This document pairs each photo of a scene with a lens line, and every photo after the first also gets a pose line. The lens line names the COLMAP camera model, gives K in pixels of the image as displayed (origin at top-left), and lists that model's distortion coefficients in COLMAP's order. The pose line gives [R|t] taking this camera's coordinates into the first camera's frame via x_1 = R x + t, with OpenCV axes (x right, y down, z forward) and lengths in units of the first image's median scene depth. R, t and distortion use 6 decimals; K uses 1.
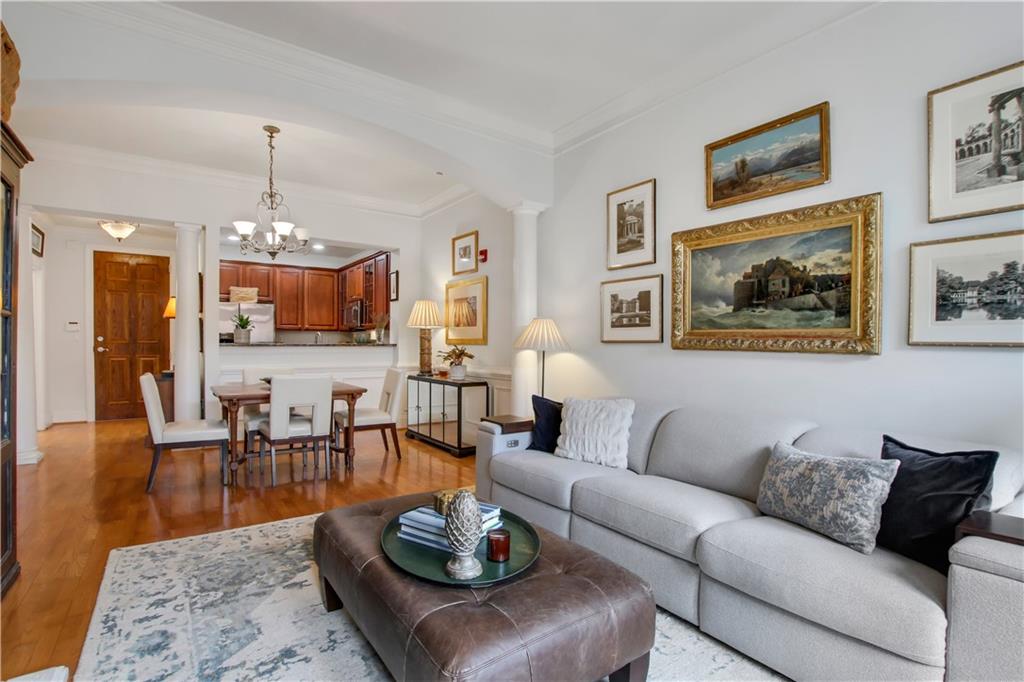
lens RADIAL K [[489.2, 0, 501.3], [0, 489.2, 347.7], [0, 0, 1]] dist [-0.034691, 0.004410]
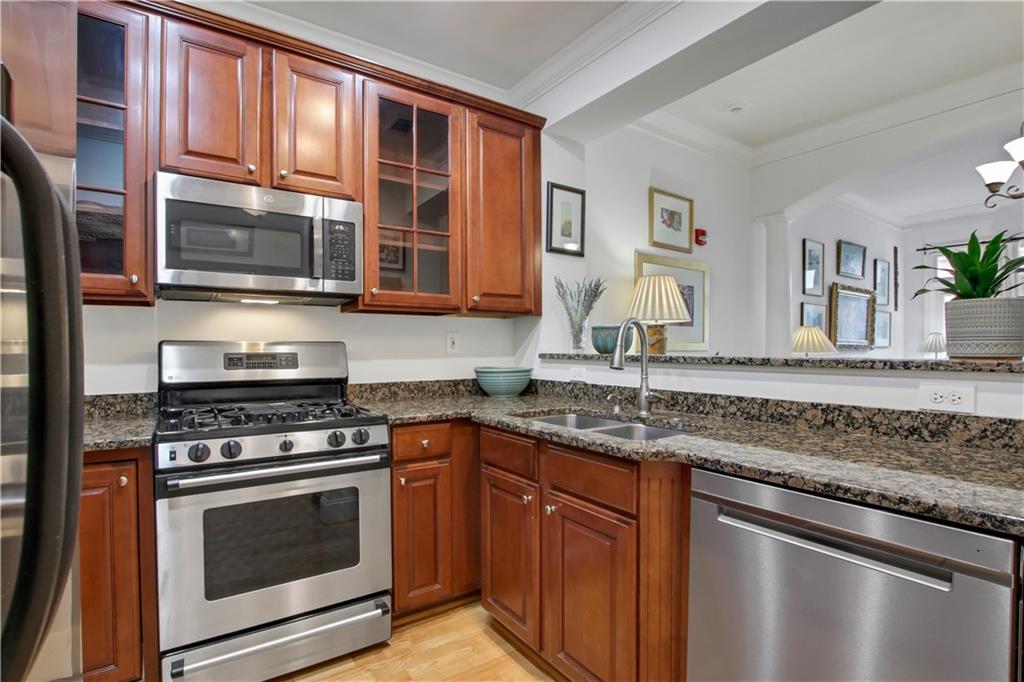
lens RADIAL K [[489.2, 0, 504.0], [0, 489.2, 352.9], [0, 0, 1]] dist [-0.034691, 0.004410]
pose [[0.006175, -0.018775, 0.999805, -1.171437], [0.012755, 0.999744, 0.018695, -0.030061], [-0.999900, 0.012637, 0.006413, 1.875268]]
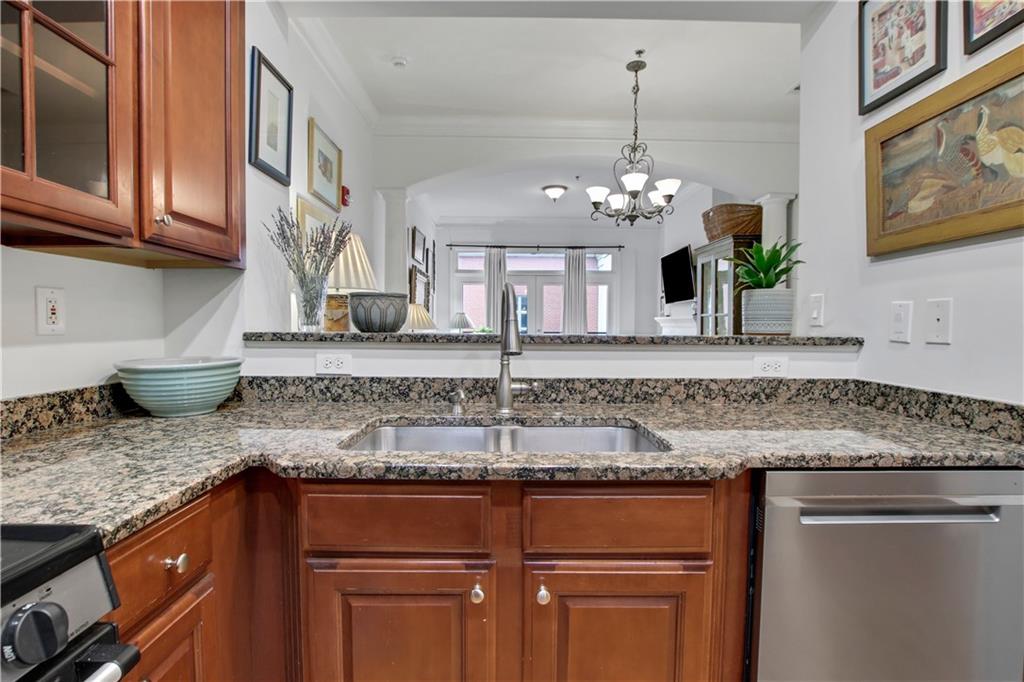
lens RADIAL K [[489.2, 0, 505.4], [0, 489.2, 342.1], [0, 0, 1]] dist [-0.034691, 0.004410]
pose [[-0.829219, -0.032919, 0.557954, -0.862692], [-0.006434, 0.998760, 0.049365, -0.029206], [-0.558887, 0.037344, -0.828402, 2.059364]]
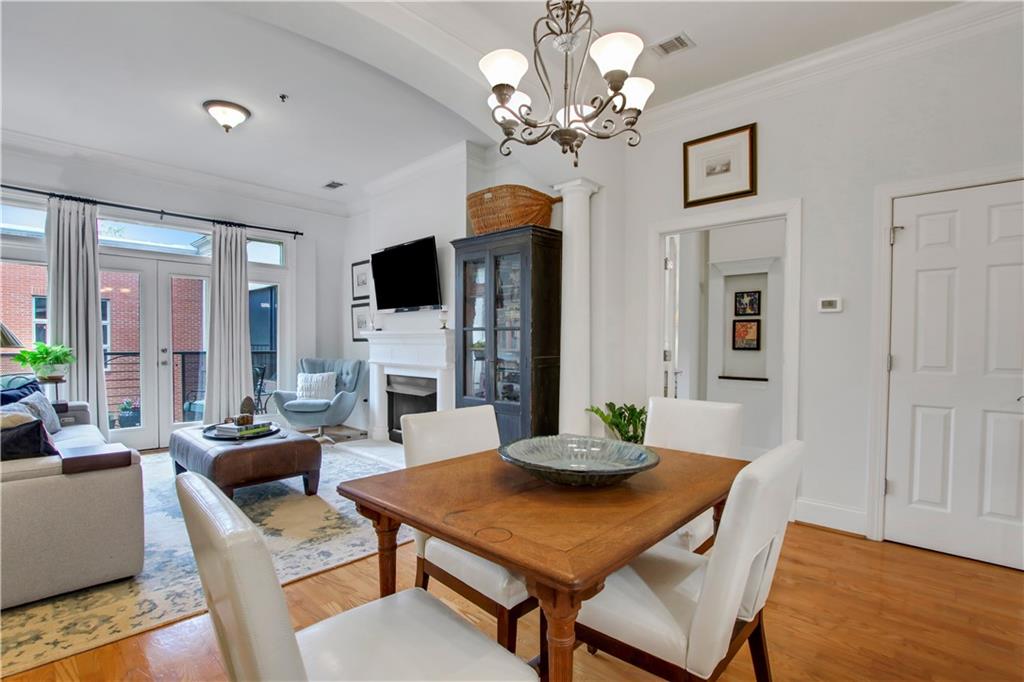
lens RADIAL K [[489.2, 0, 513.0], [0, 489.2, 352.4], [0, 0, 1]] dist [-0.034691, 0.004410]
pose [[-0.976198, -0.010924, -0.216607, -0.386474], [-0.017443, 0.999450, 0.028204, -0.021071], [0.216180, 0.031311, -0.975851, 1.626177]]
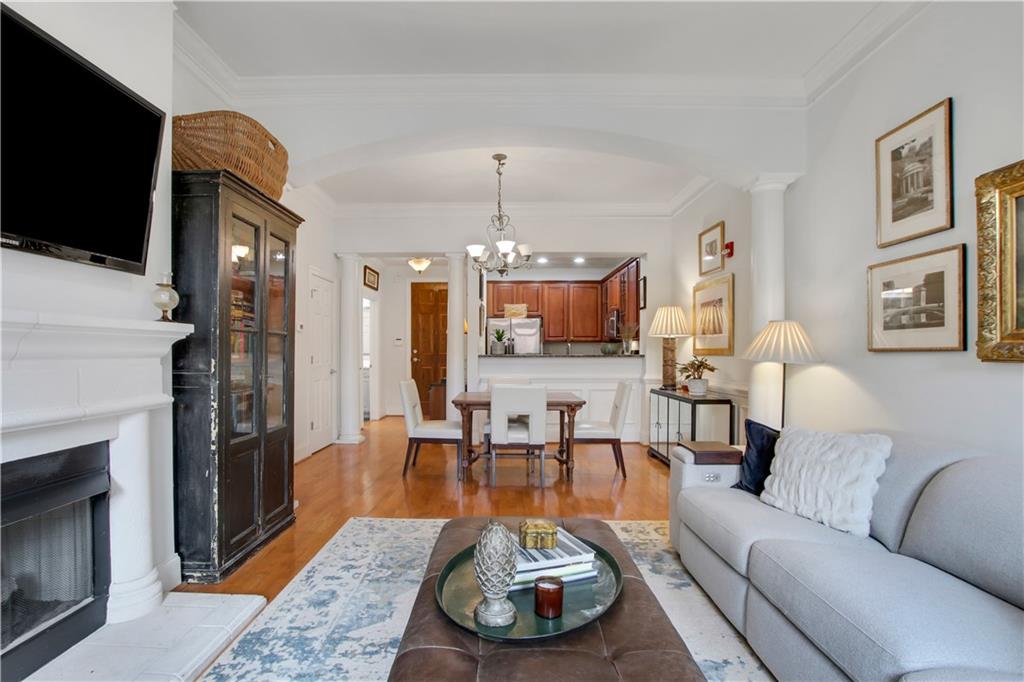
lens RADIAL K [[489.2, 0, 494.0], [0, 489.2, 359.7], [0, 0, 1]] dist [-0.034691, 0.004410]
pose [[0.810809, 0.002313, -0.585306, 0.176450], [-0.001283, 0.999997, 0.002174, 0.000525], [0.585309, -0.001012, 0.810809, 0.122412]]
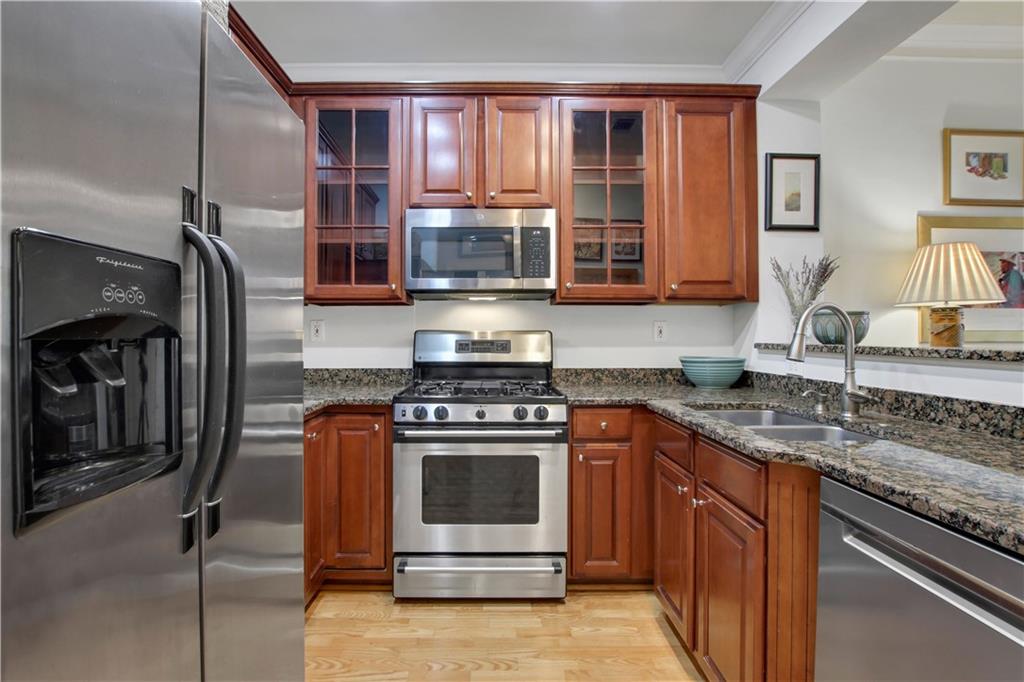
lens RADIAL K [[489.2, 0, 491.6], [0, 489.2, 333.2], [0, 0, 1]] dist [-0.034691, 0.004410]
pose [[0.564127, -0.001327, 0.825687, -1.185665], [0.010979, 0.999922, -0.005895, -0.028440], [-0.825615, 0.012391, 0.564098, 1.747800]]
